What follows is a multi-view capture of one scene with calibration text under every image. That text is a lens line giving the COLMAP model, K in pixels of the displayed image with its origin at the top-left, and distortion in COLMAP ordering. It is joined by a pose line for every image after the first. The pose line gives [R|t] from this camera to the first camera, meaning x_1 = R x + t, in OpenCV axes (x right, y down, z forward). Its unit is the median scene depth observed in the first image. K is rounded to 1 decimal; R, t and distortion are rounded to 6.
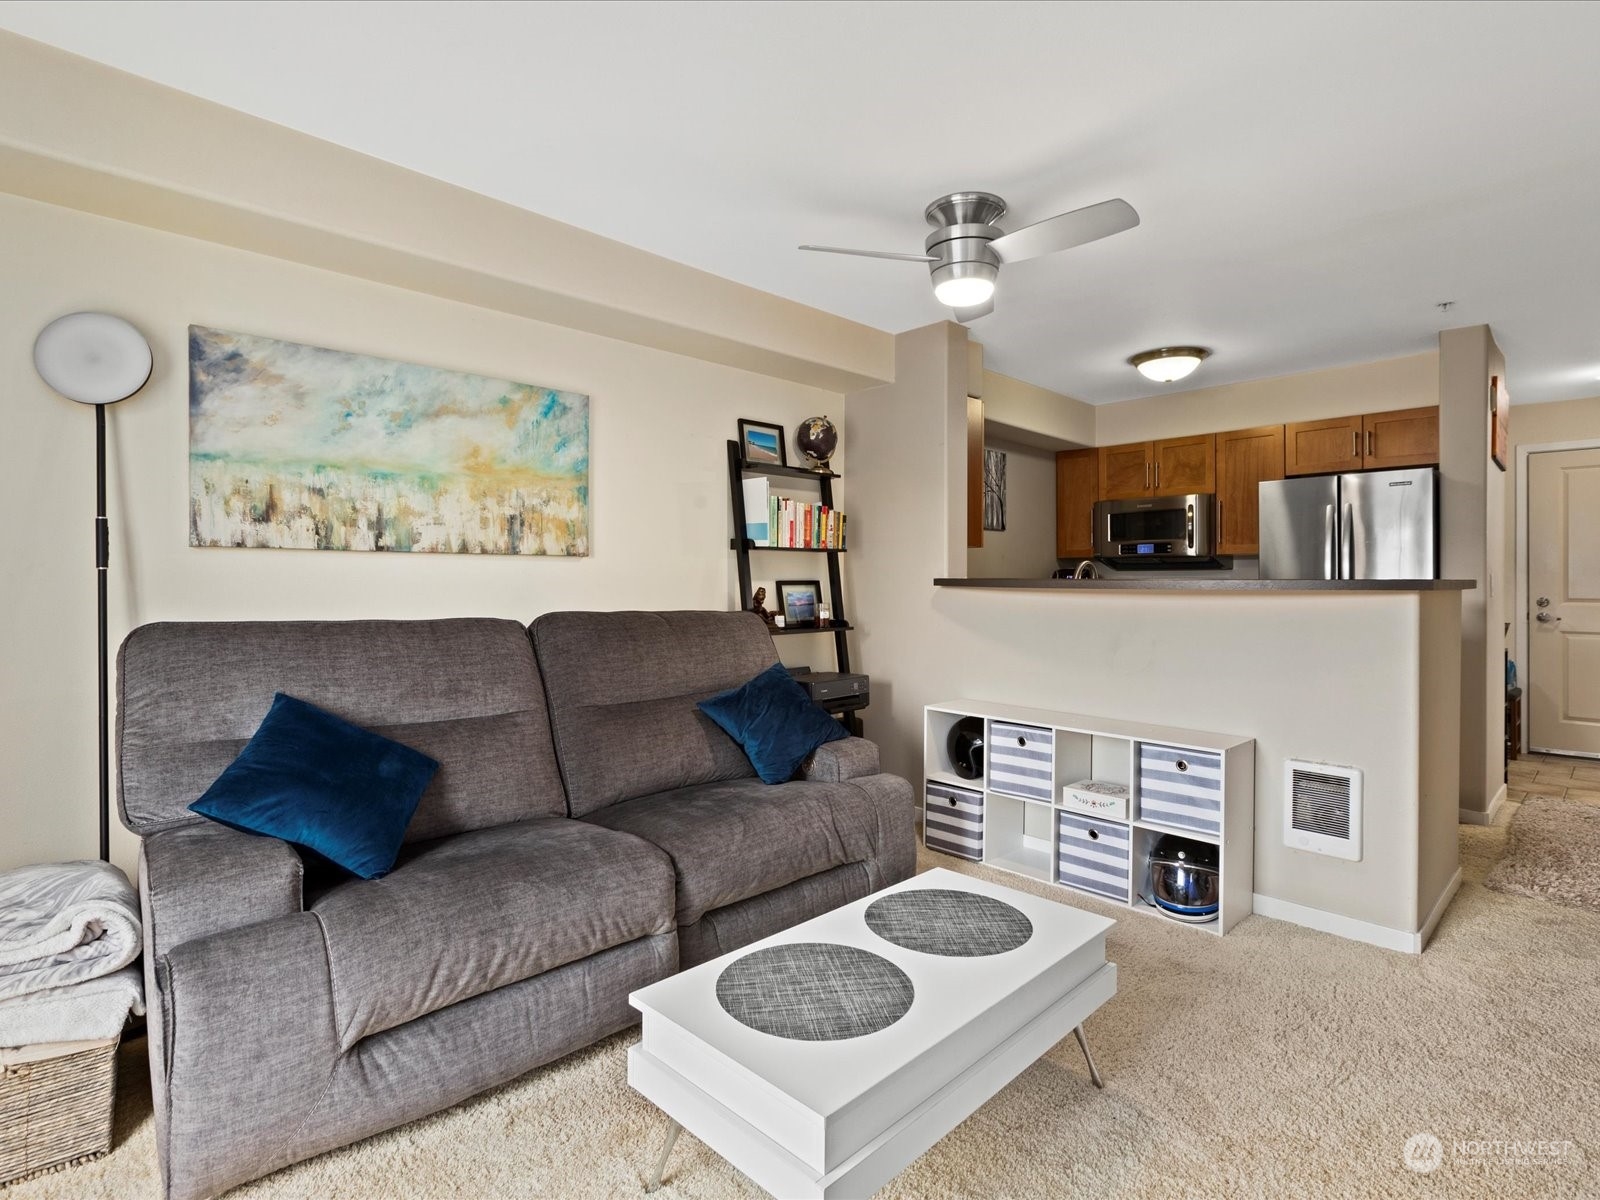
lens RADIAL K [[812.8, 0, 791.6], [0, 812.8, 586.3], [0, 0, 1]] dist [-0.000047, 0.001115]
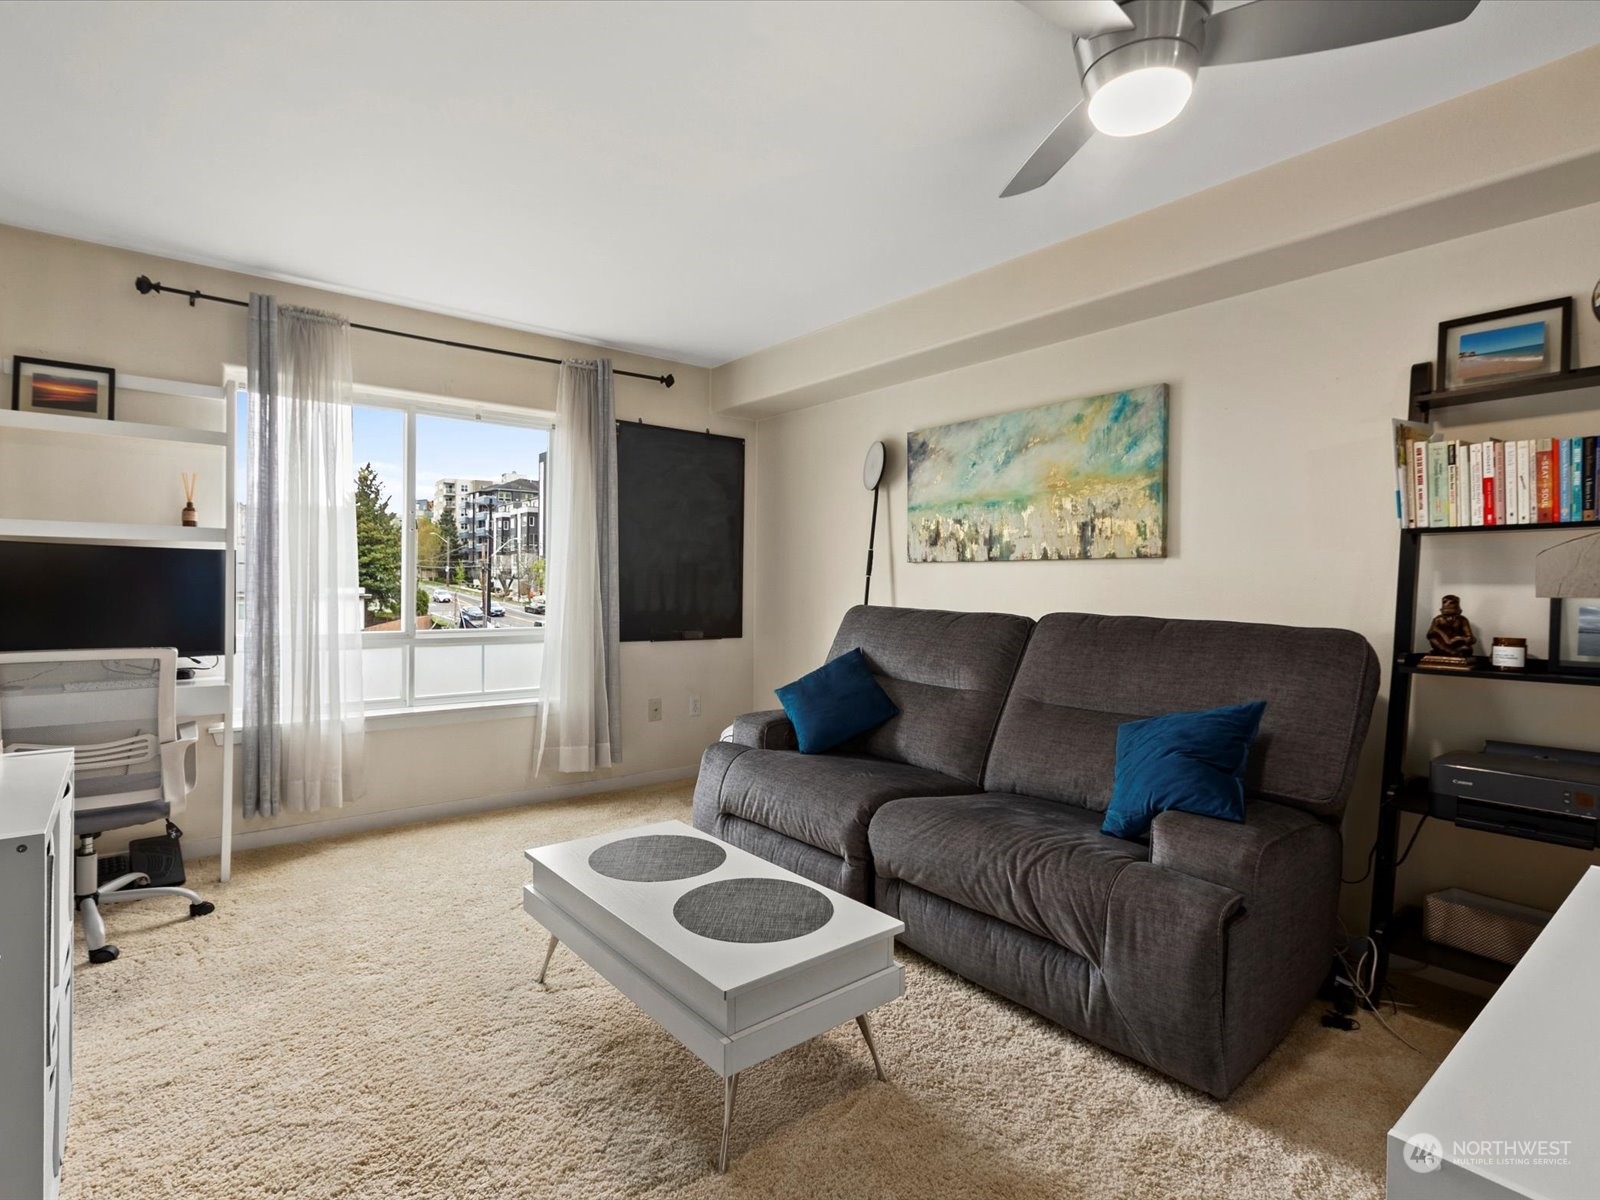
lens RADIAL K [[812.8, 0, 791.6], [0, 812.8, 586.3], [0, 0, 1]] dist [-0.000047, 0.001115]
pose [[-0.098513, 0.000020, -0.995136, 0.783809], [-0.013699, 0.999905, 0.001377, 0.001064], [0.995041, 0.013768, -0.098504, 0.739717]]
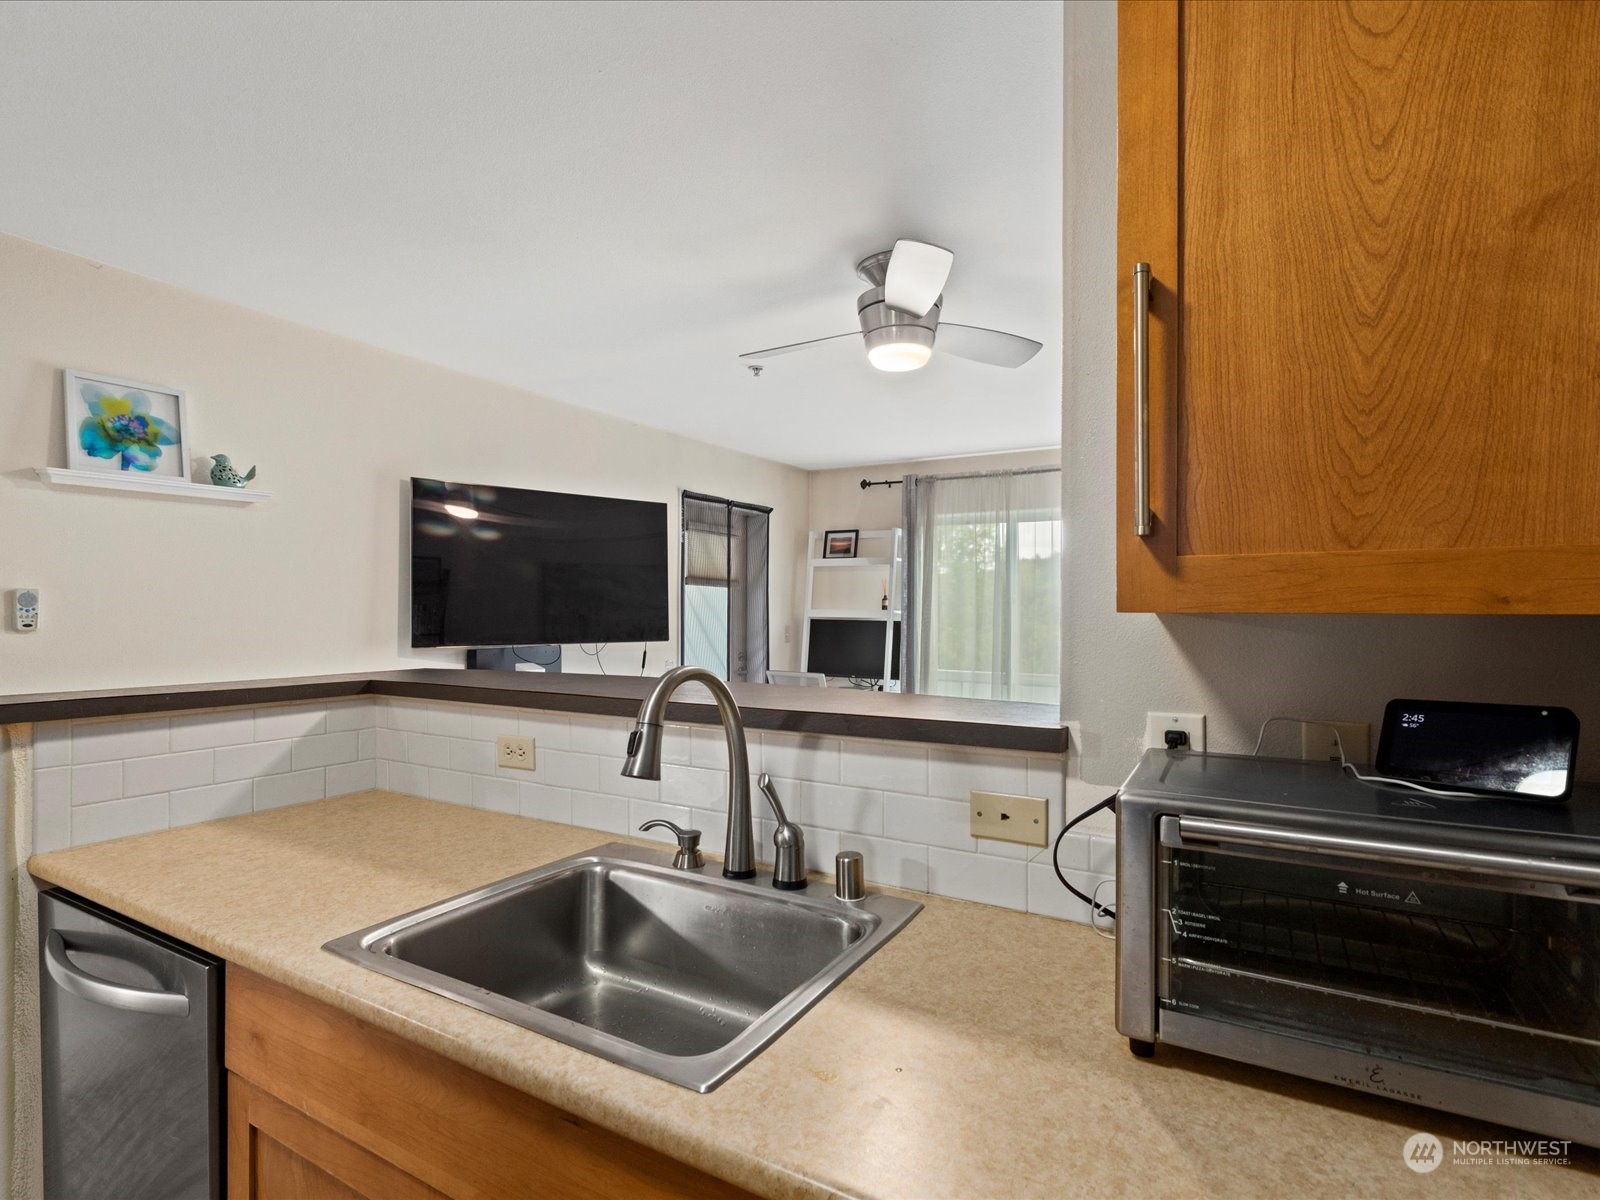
lens RADIAL K [[812.8, 0, 791.6], [0, 812.8, 586.3], [0, 0, 1]] dist [-0.000047, 0.001115]
pose [[-0.963722, -0.013238, -0.266579, 0.530593], [-0.007144, 0.999691, -0.023820, -0.072738], [0.266812, -0.021052, -0.963519, 1.714130]]
